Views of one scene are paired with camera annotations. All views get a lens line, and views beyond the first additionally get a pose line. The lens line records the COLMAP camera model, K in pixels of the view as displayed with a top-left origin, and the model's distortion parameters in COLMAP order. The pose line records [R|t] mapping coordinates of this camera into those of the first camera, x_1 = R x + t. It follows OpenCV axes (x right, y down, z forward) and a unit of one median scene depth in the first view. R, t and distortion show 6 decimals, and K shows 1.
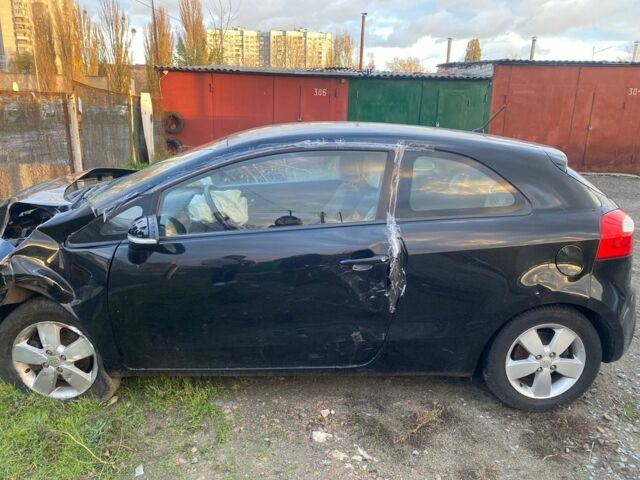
lens RADIAL K [[496.5, 0, 319.7], [0, 496.5, 242.6], [0, 0, 1]] dist [0.034496, -0.036186]
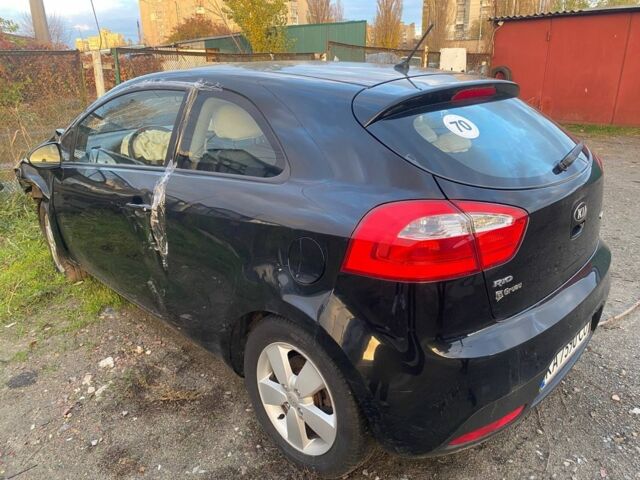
lens RADIAL K [[496.5, 0, 316.9], [0, 496.5, 240.3], [0, 0, 1]] dist [0.034496, -0.036186]
pose [[0.661176, 0.209895, -0.720271, 0.947578], [-0.162274, 0.977349, 0.135850, -0.078981], [0.732471, 0.027060, 0.680260, 0.556240]]
